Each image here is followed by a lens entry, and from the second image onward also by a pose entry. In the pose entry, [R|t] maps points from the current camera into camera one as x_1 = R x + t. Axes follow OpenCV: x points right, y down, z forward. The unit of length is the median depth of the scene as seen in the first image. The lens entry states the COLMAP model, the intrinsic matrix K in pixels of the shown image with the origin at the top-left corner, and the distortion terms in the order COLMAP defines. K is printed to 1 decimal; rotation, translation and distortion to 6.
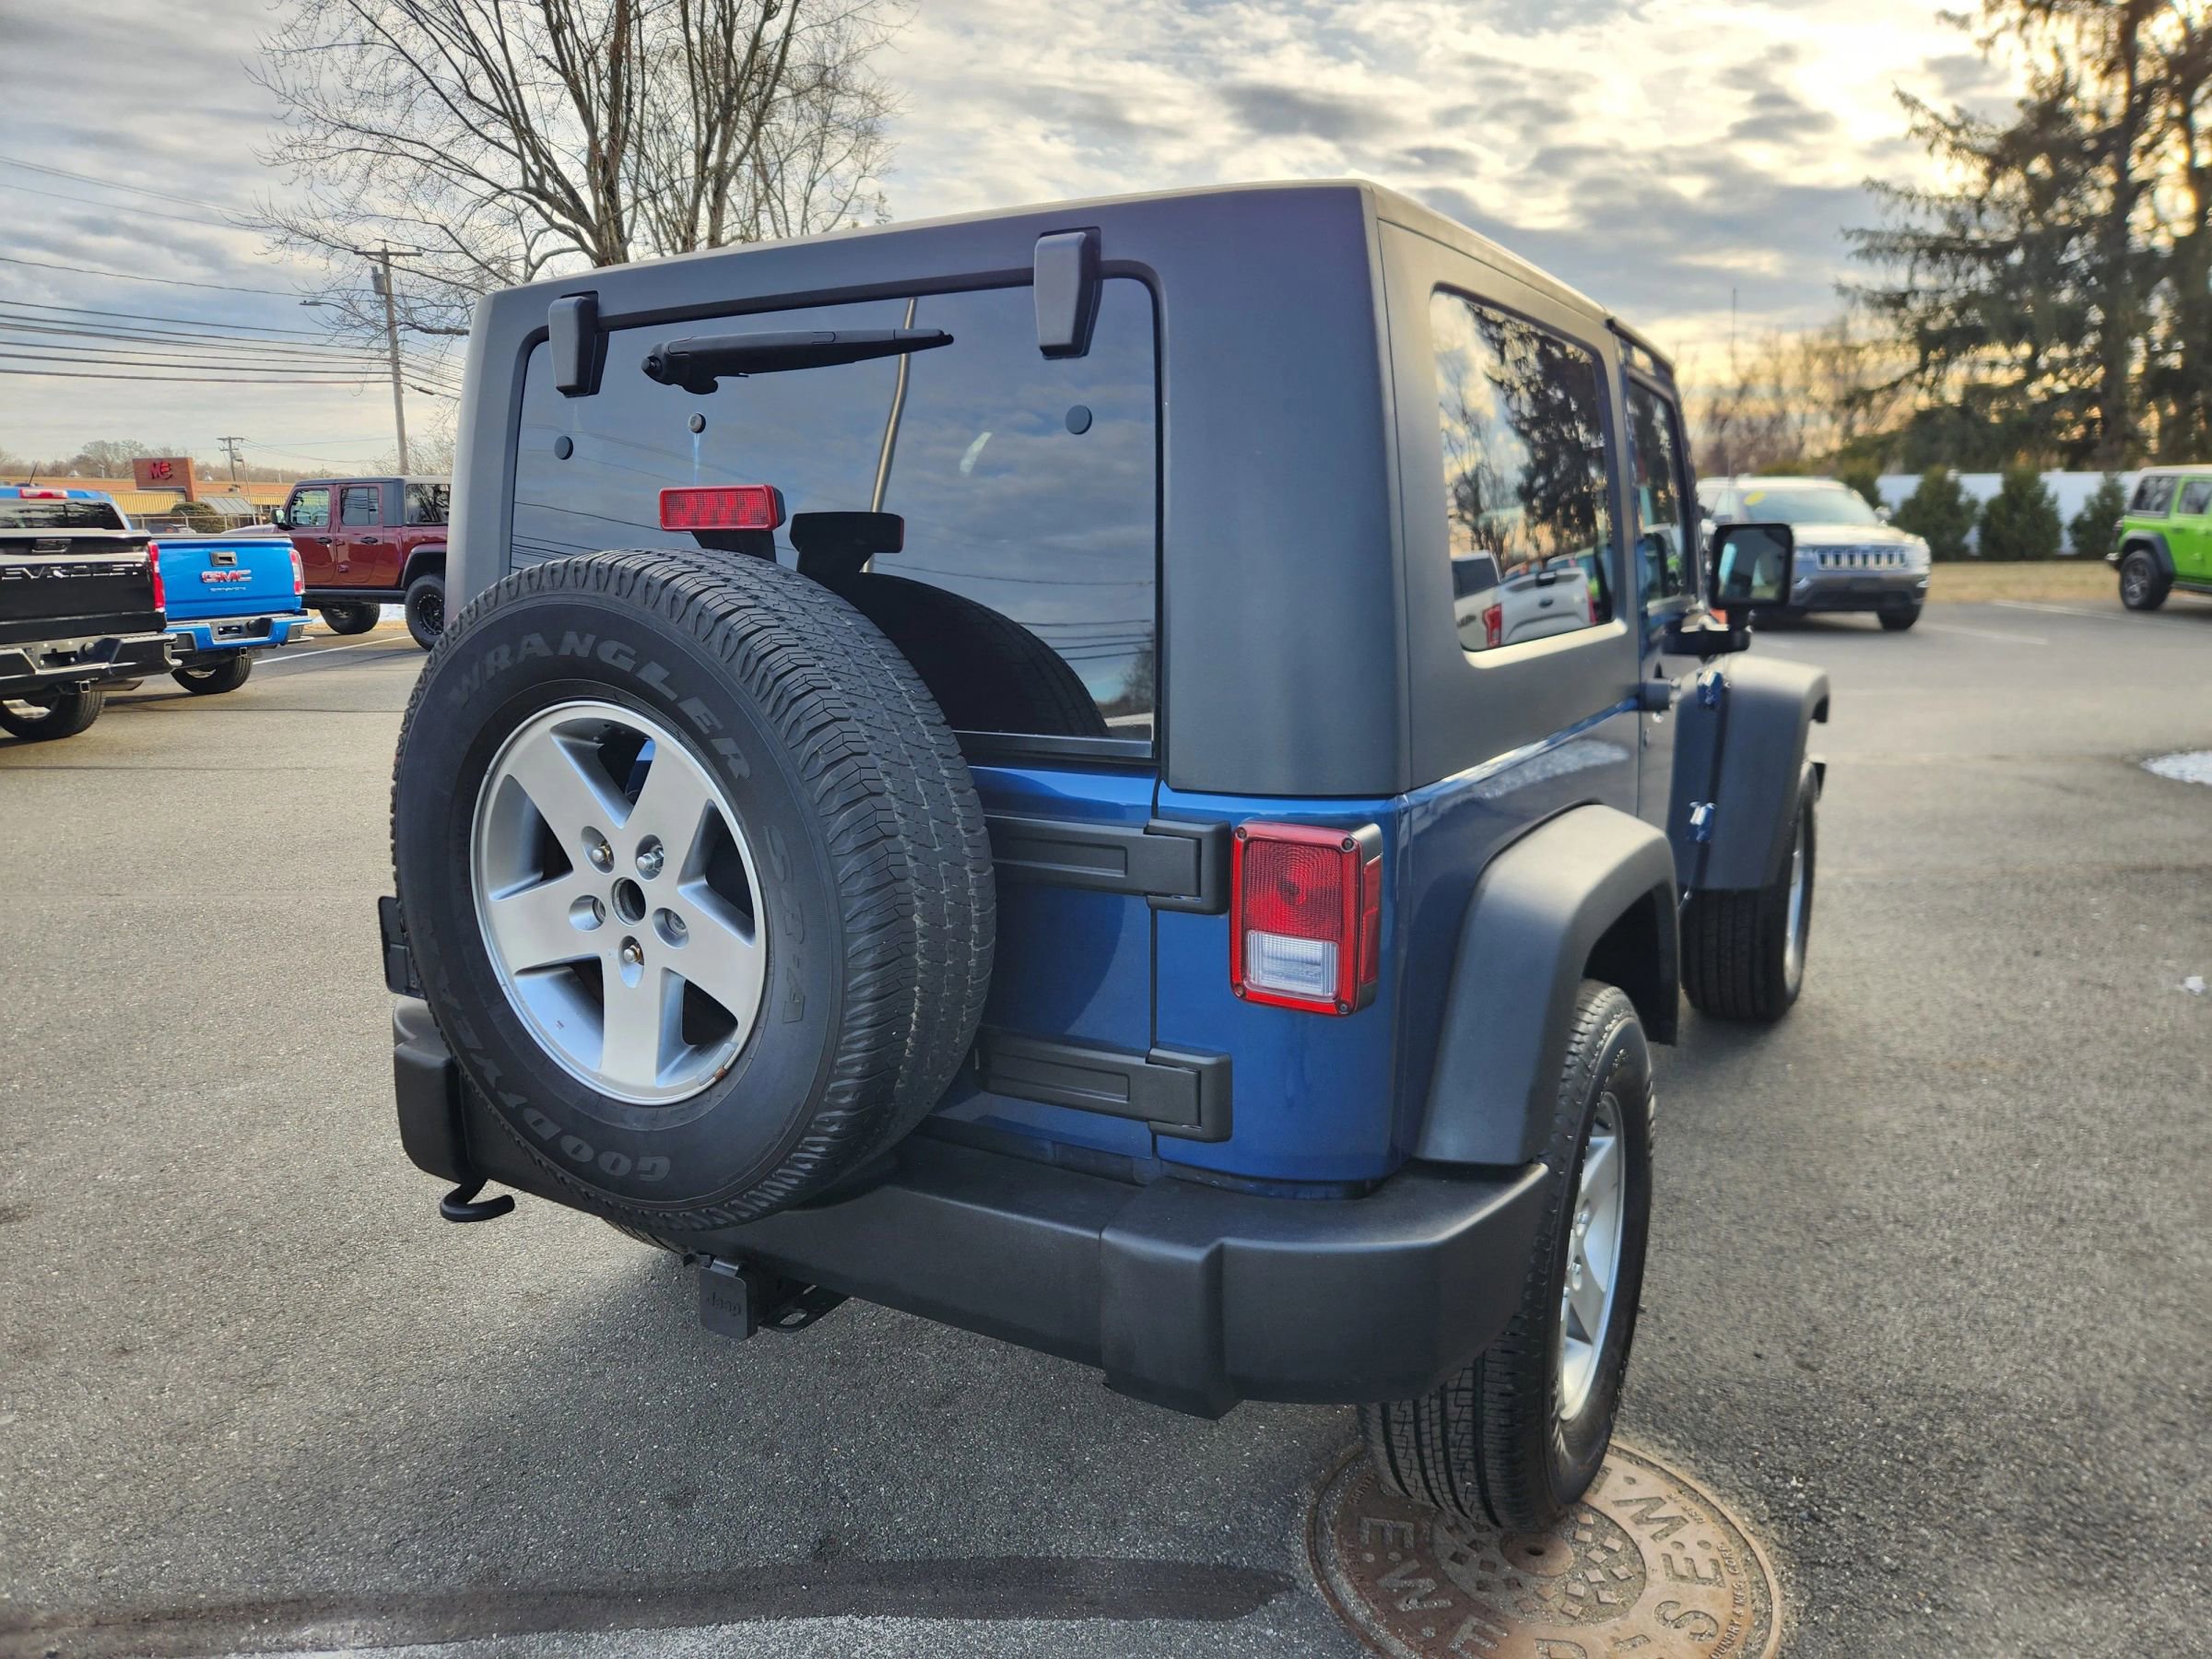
lens RADIAL K [[1480.3, 0, 1106.1], [0, 1480.3, 825.9], [0, 0, 1]] dist [0.067575, -0.053777]
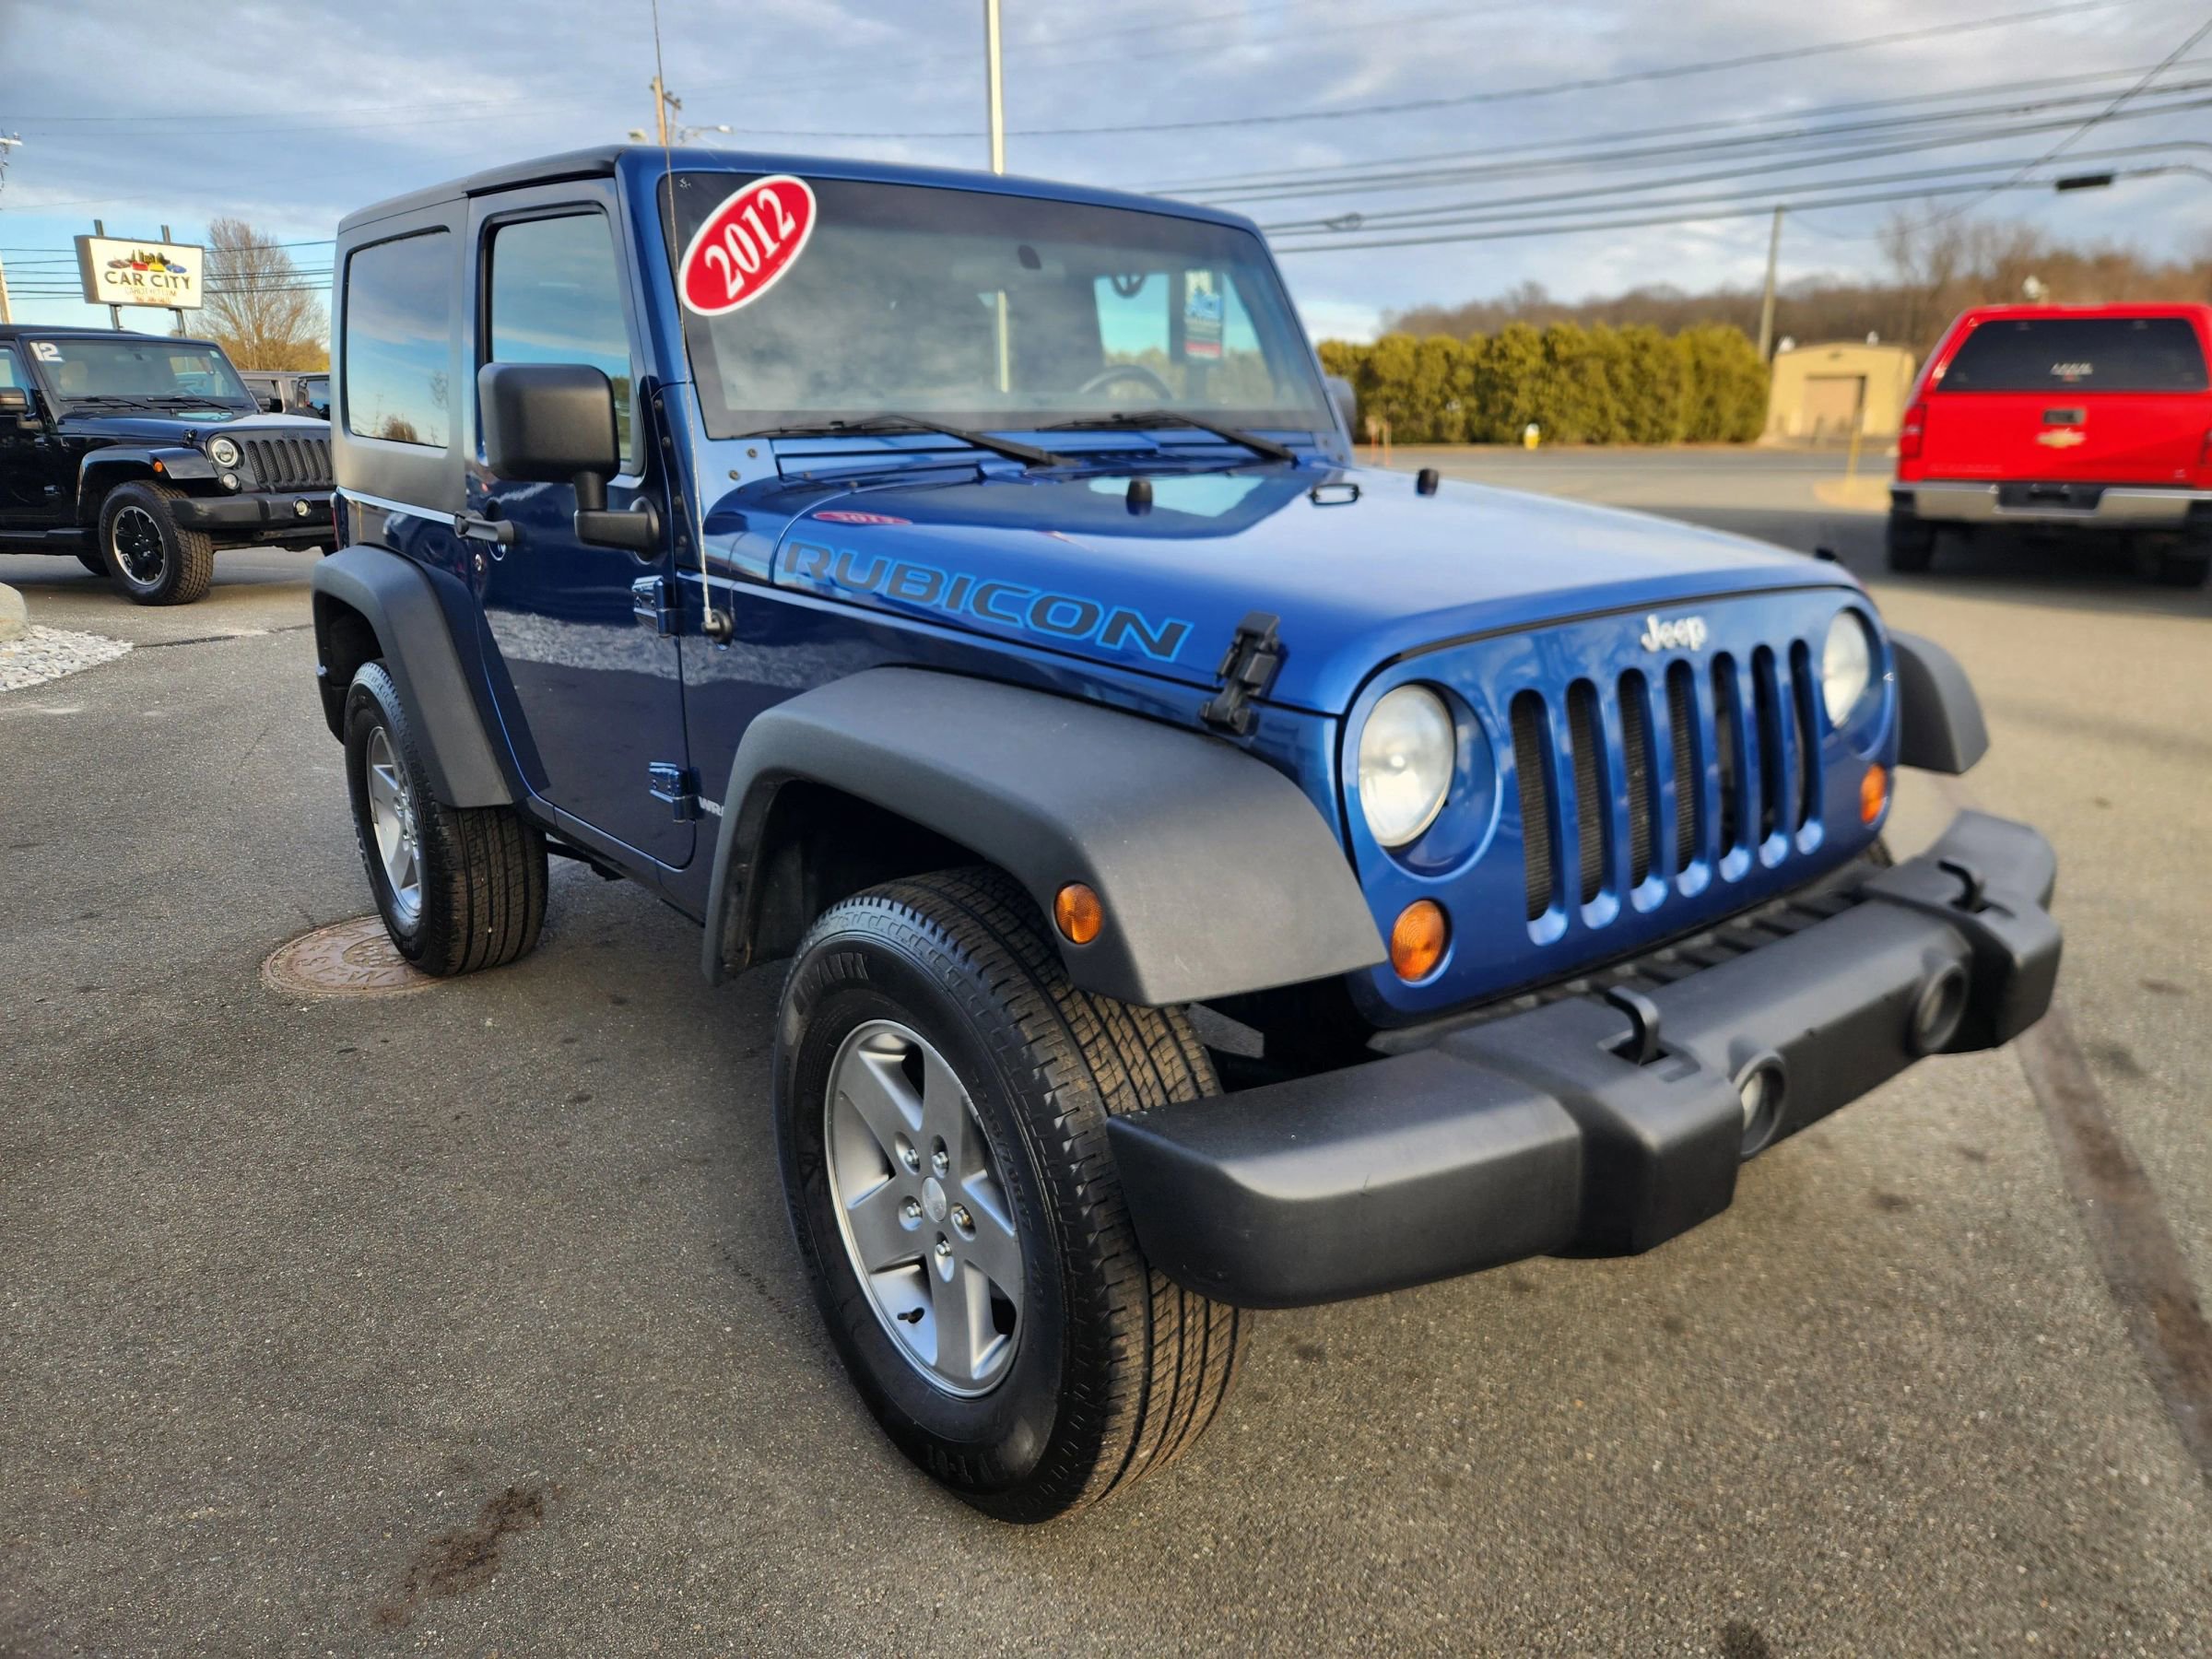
lens RADIAL K [[1480.3, 0, 1109.5], [0, 1480.3, 840.4], [0, 0, 1]] dist [0.067575, -0.053777]
pose [[-0.361748, 0.276403, -0.890359, 0.108867], [-0.179143, 0.916631, 0.357344, -0.030914], [0.914902, 0.288770, -0.282074, 0.157139]]
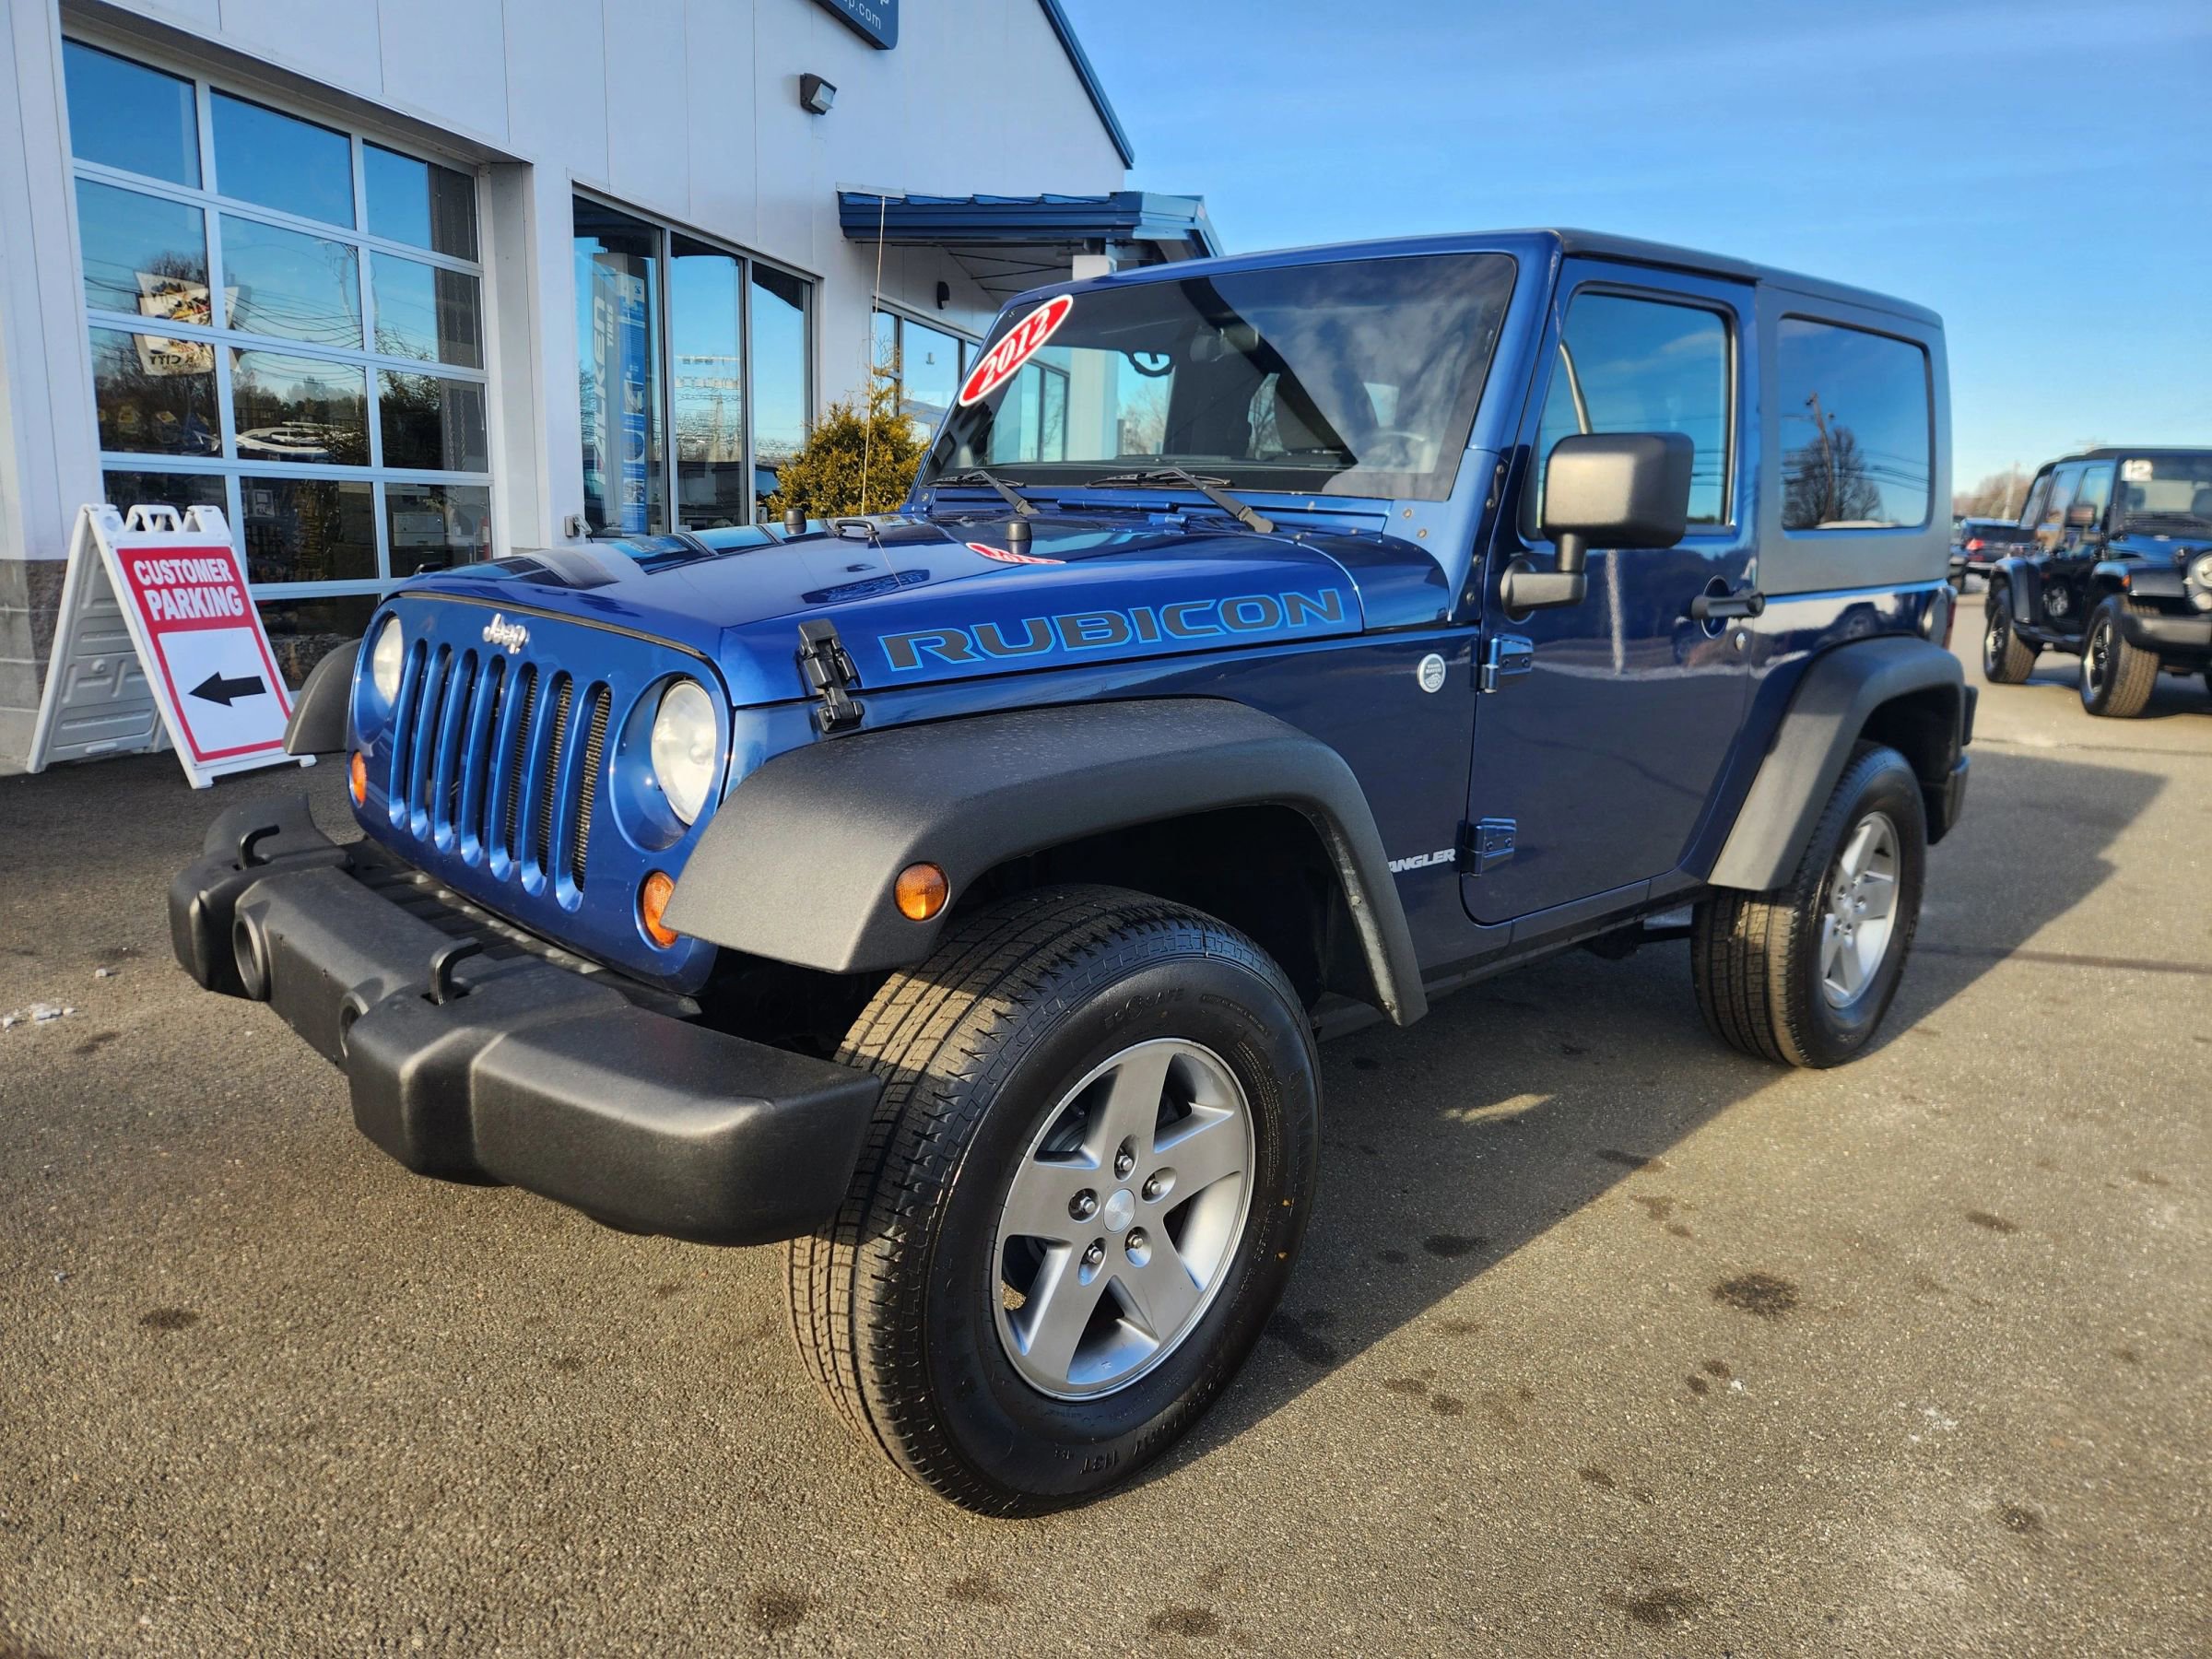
lens RADIAL K [[1480.3, 0, 1093.6], [0, 1480.3, 810.8], [0, 0, 1]] dist [0.067575, -0.053777]
pose [[-0.960443, -0.072255, 0.268941, -0.001062], [0.038605, 0.921882, 0.385543, -0.038808], [-0.275790, 0.380675, -0.882625, 0.214662]]
